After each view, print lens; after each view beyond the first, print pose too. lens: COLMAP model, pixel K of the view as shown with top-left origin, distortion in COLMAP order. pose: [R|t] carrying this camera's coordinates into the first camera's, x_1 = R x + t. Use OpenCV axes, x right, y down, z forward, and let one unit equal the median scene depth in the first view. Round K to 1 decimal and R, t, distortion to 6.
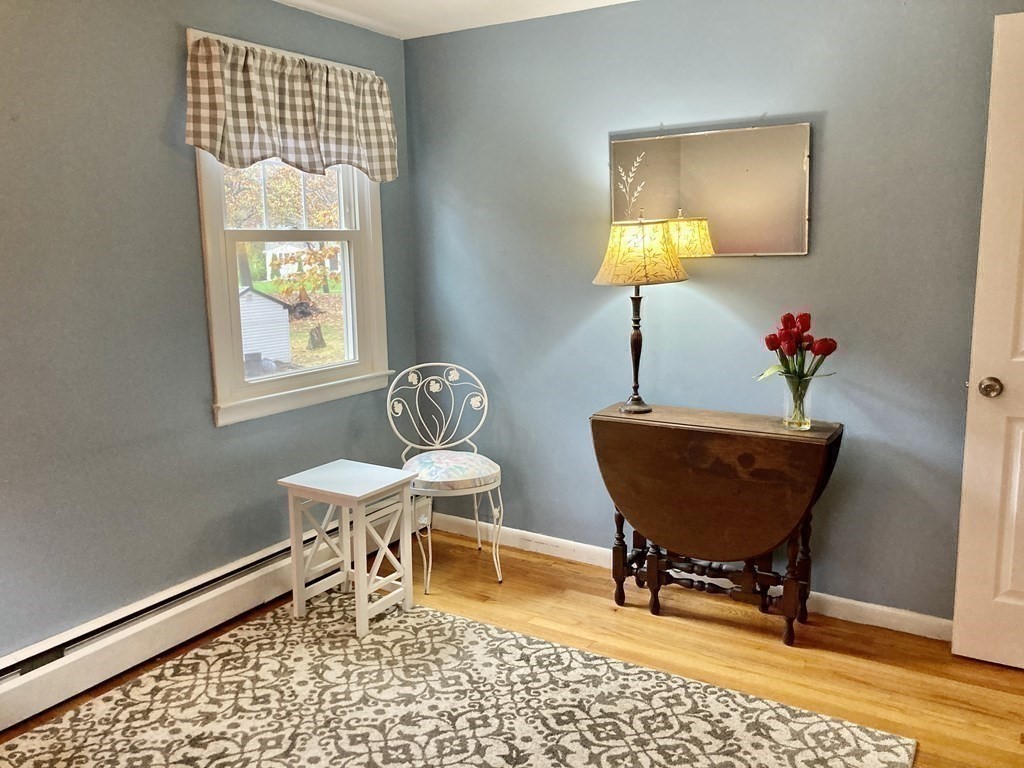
lens RADIAL K [[832.9, 0, 512.0], [0, 832.9, 384.0], [0, 0, 1]] dist [-0.029182, 0.092320]
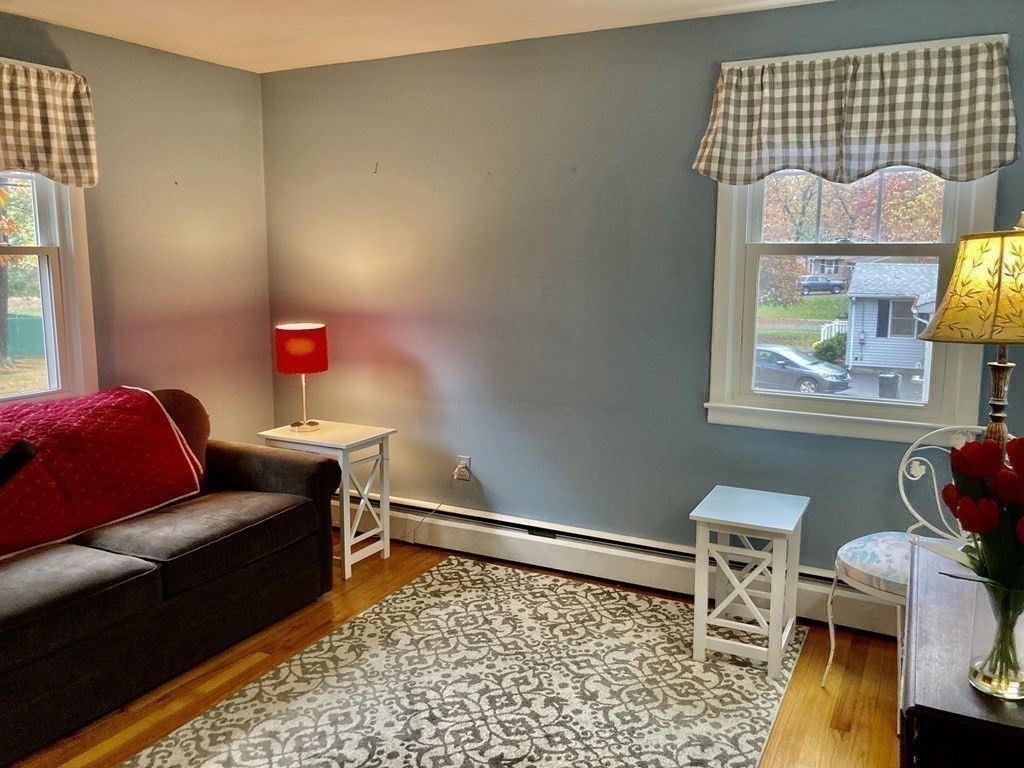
lens RADIAL K [[833.0, 0, 512.0], [0, 833.0, 384.0], [0, 0, 1]] dist [0.038723, -0.024741]
pose [[0.093605, 0.178276, -0.979518, 0.775052], [-0.179269, 0.970776, 0.159554, -0.142364], [0.979337, 0.160662, 0.122828, 0.673674]]
